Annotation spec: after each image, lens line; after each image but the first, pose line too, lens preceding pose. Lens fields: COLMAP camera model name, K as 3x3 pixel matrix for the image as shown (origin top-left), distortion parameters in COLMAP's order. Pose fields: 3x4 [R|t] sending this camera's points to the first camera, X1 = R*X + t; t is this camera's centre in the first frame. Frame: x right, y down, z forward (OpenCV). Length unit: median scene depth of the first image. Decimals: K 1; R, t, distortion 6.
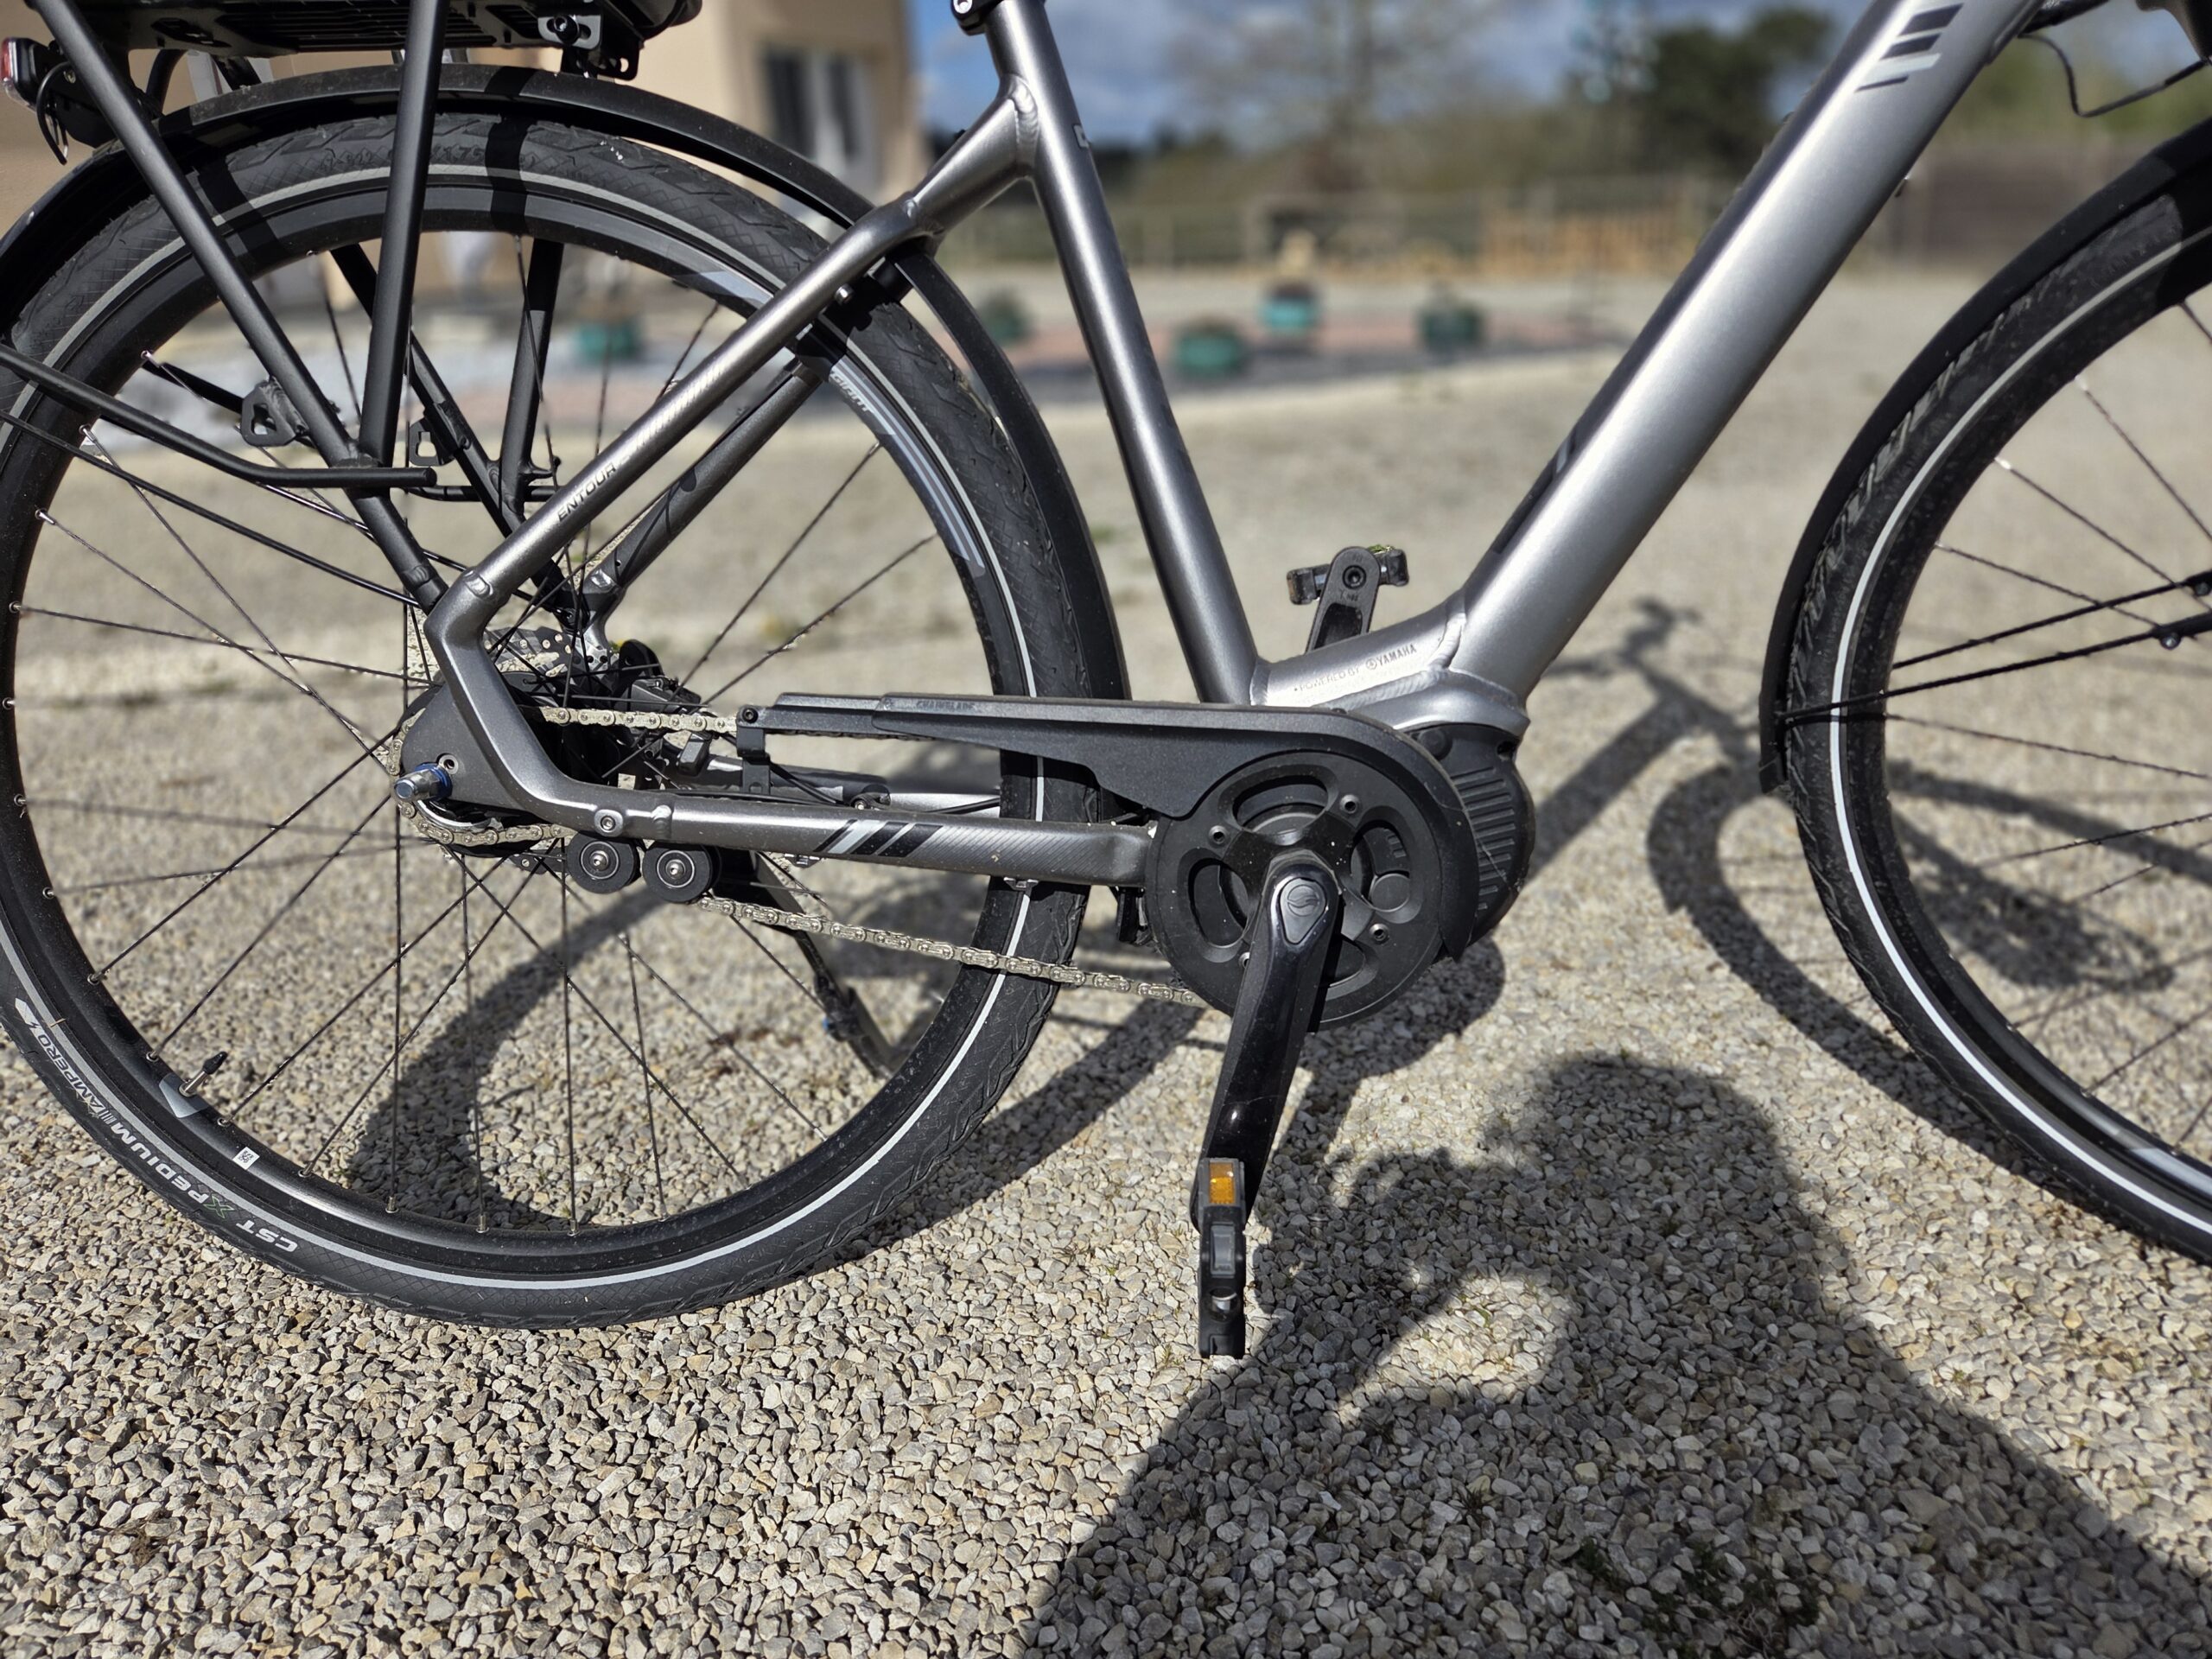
lens RADIAL K [[1540.2, 0, 1106.0], [0, 1540.2, 829.5], [0, 0, 1]] dist [0.072841, -0.063175]
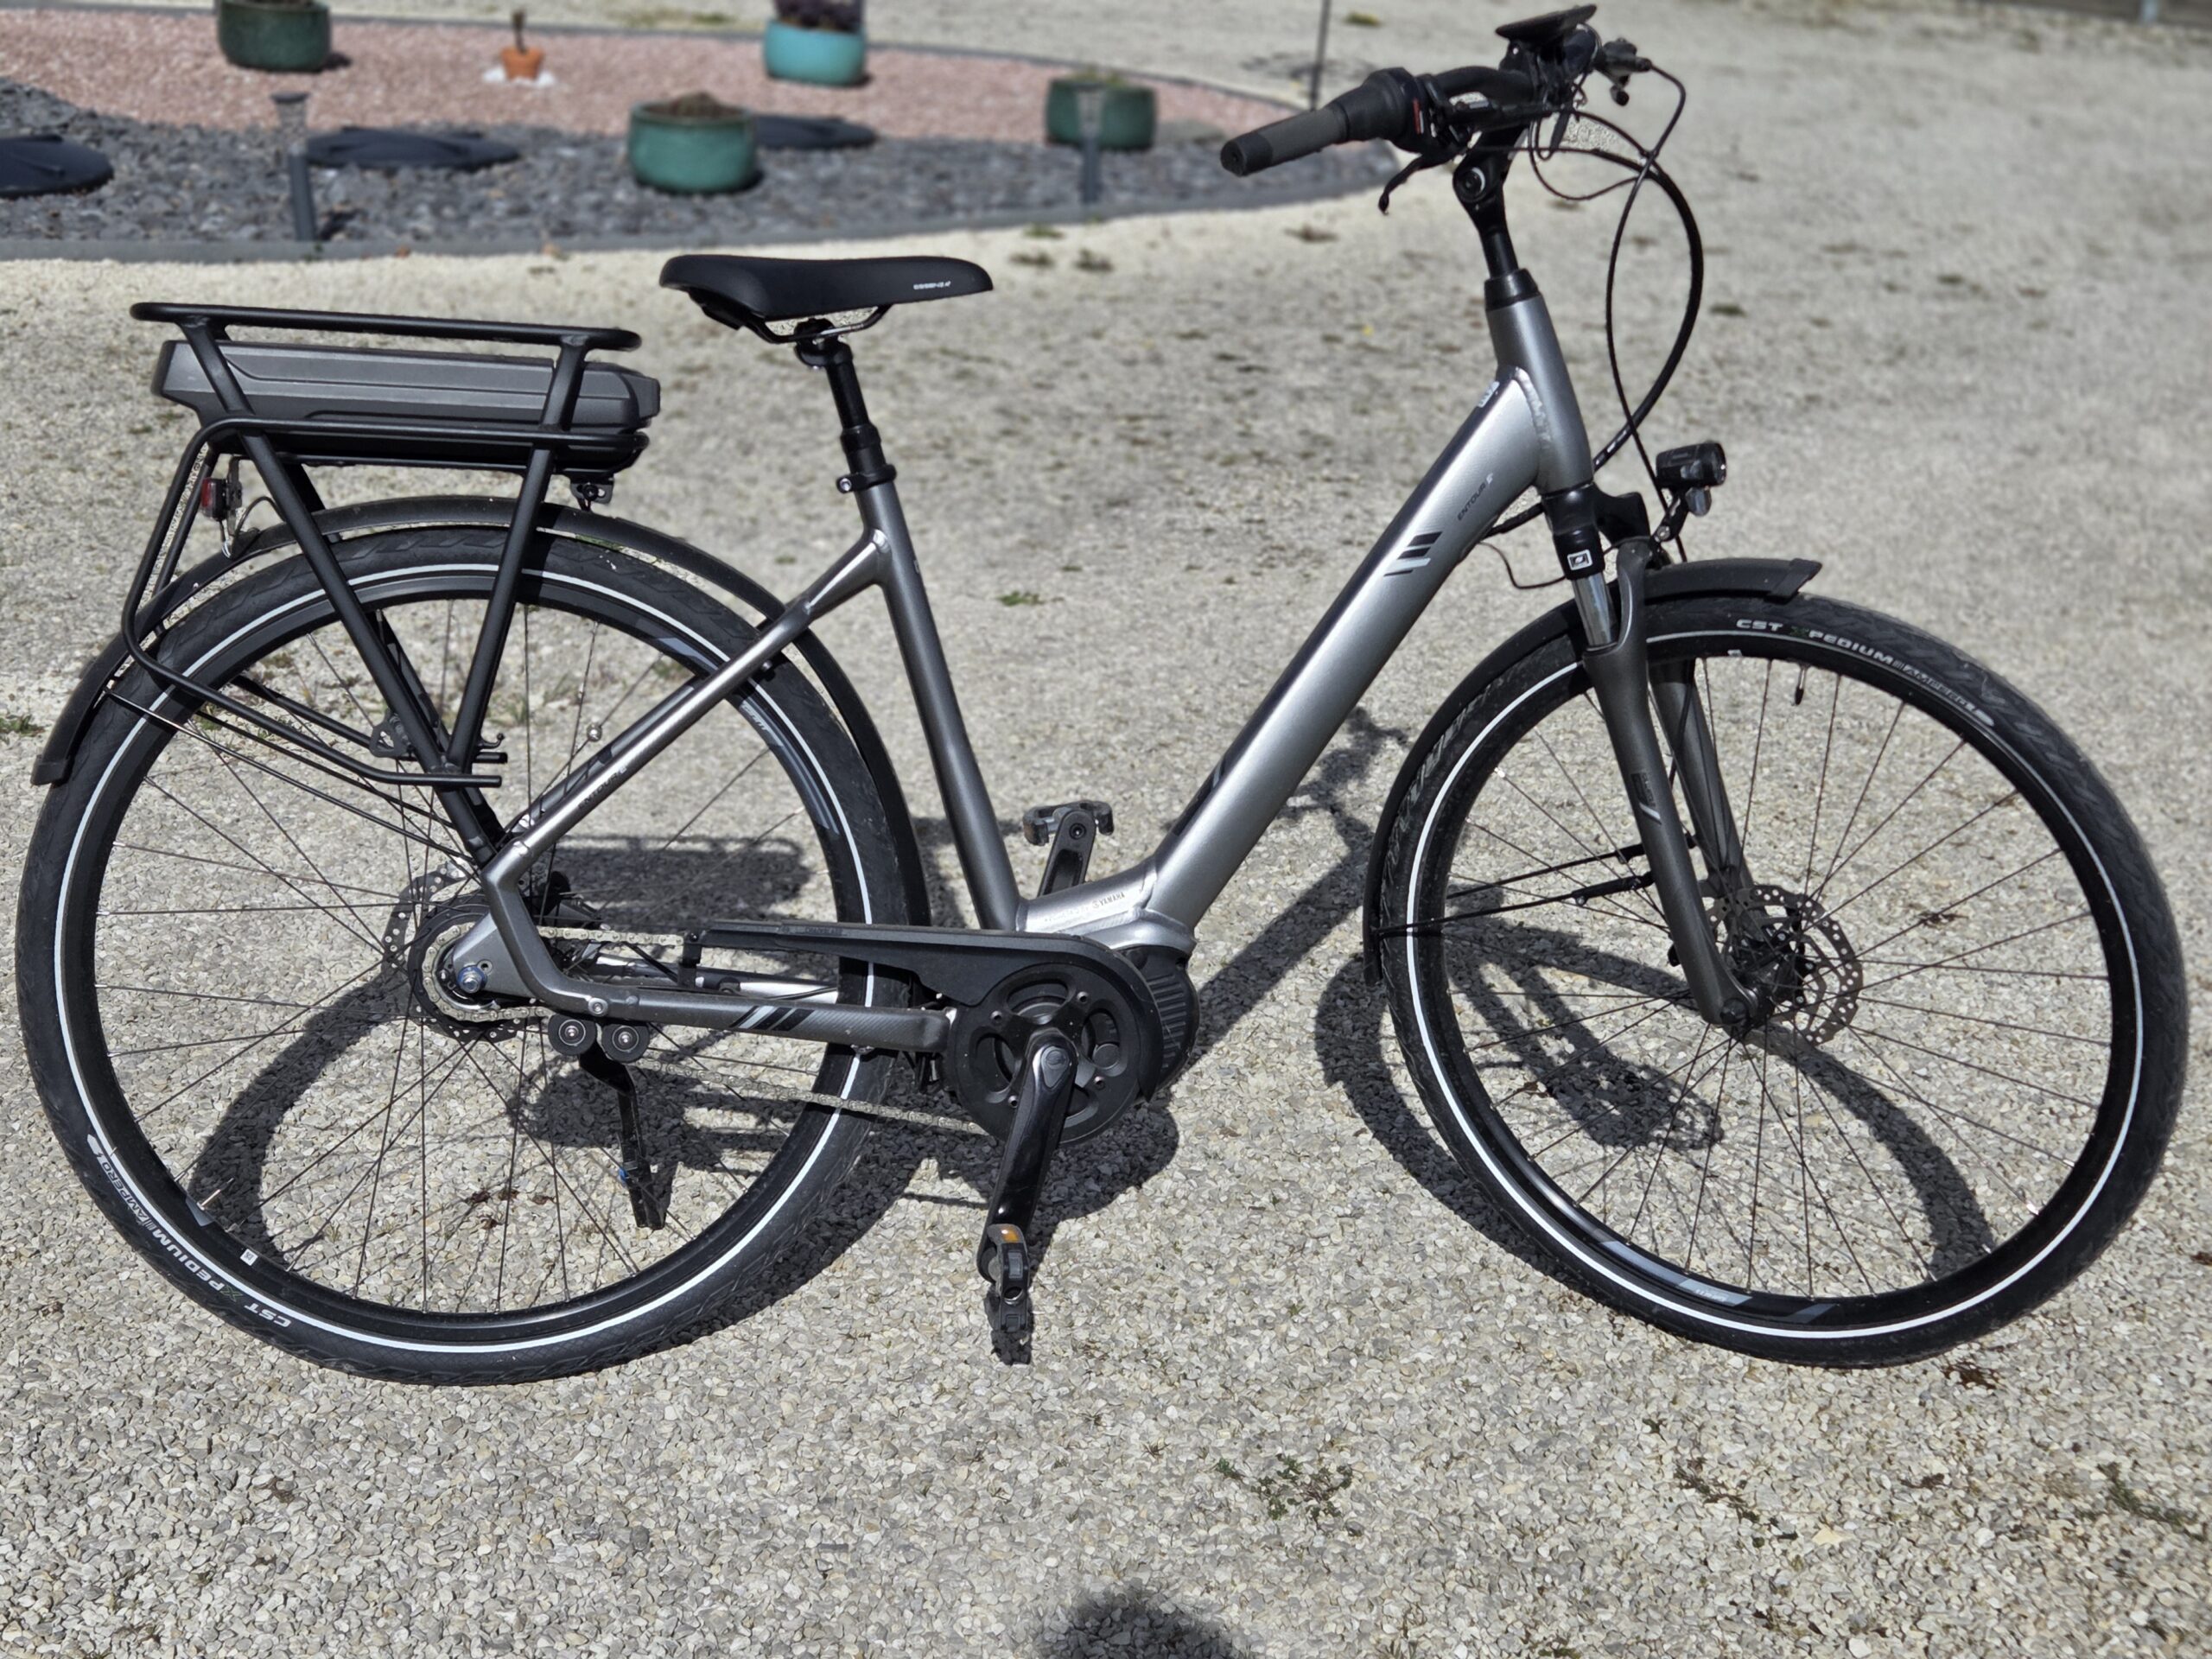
lens RADIAL K [[3331.7, 0, 1106.0], [0, 3331.7, 829.5], [0, 0, 1]] dist [0.112249, -0.083270]
pose [[0.973938, 0.020018, 0.225931, -0.494864], [-0.010827, 0.999066, -0.041844, -0.039550], [-0.226557, 0.038307, 0.973244, -1.937784]]
